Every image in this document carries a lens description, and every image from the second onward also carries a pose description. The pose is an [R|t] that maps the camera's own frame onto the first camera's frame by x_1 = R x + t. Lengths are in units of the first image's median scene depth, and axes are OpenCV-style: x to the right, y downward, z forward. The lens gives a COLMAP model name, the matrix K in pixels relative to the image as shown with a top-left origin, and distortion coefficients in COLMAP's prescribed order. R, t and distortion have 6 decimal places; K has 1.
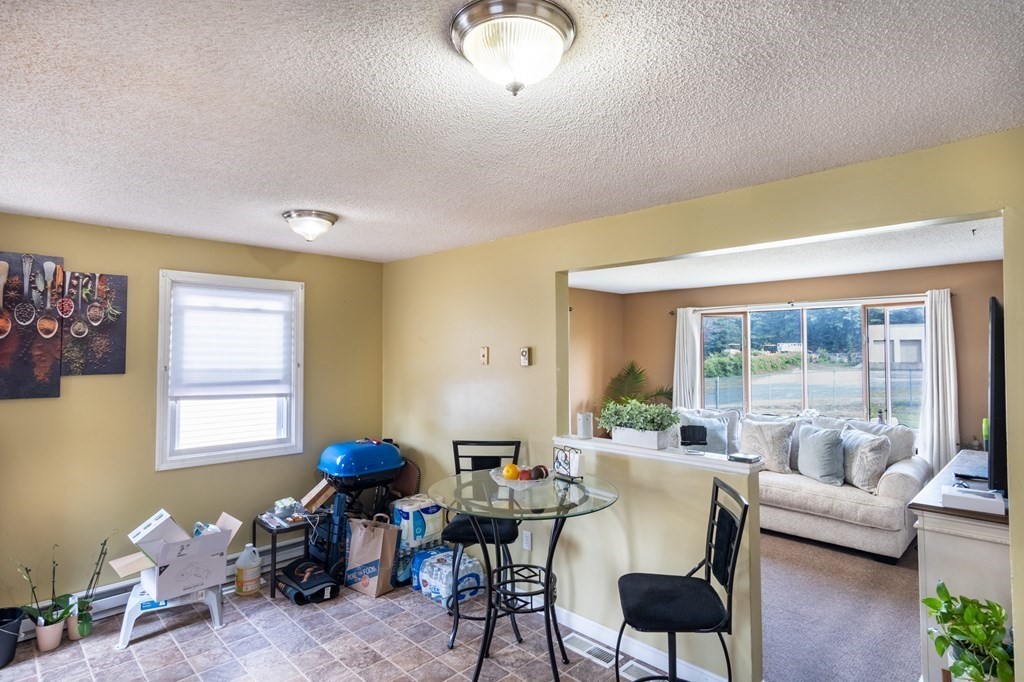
lens RADIAL K [[550.7, 0, 507.5], [0, 550.7, 333.5], [0, 0, 1]] dist [0.007846, -0.000063]
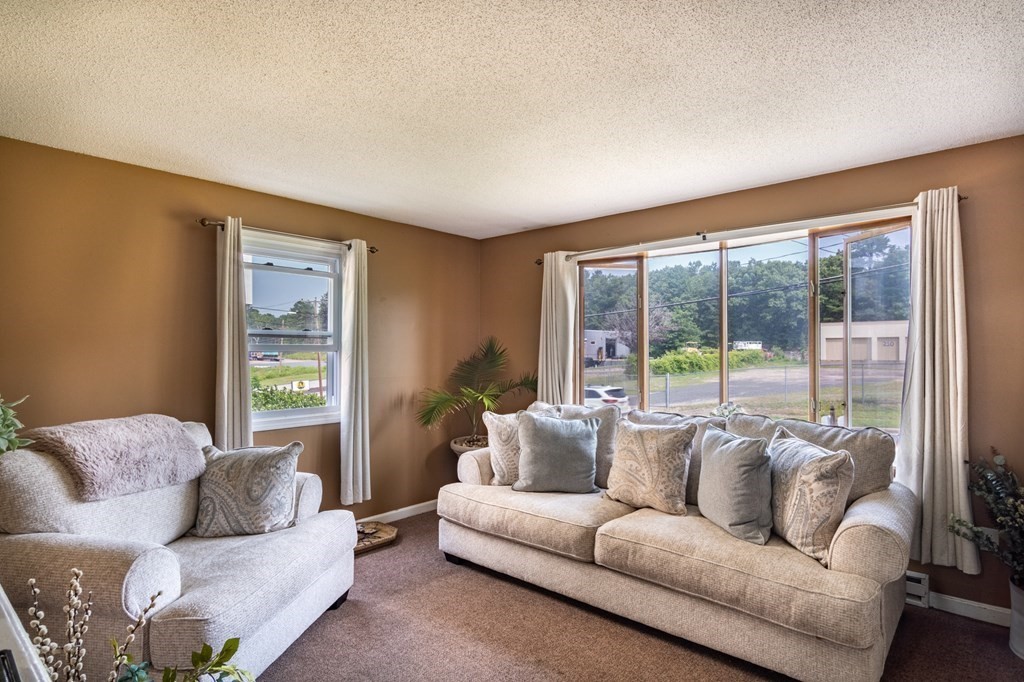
lens RADIAL K [[550.7, 0, 516.2], [0, 550.7, 347.6], [0, 0, 1]] dist [0.007846, -0.000063]
pose [[0.997284, 0.000244, 0.073658, 0.290685], [-0.002021, 0.999709, 0.024054, 0.065817], [-0.073631, -0.024138, 0.996993, 0.438644]]
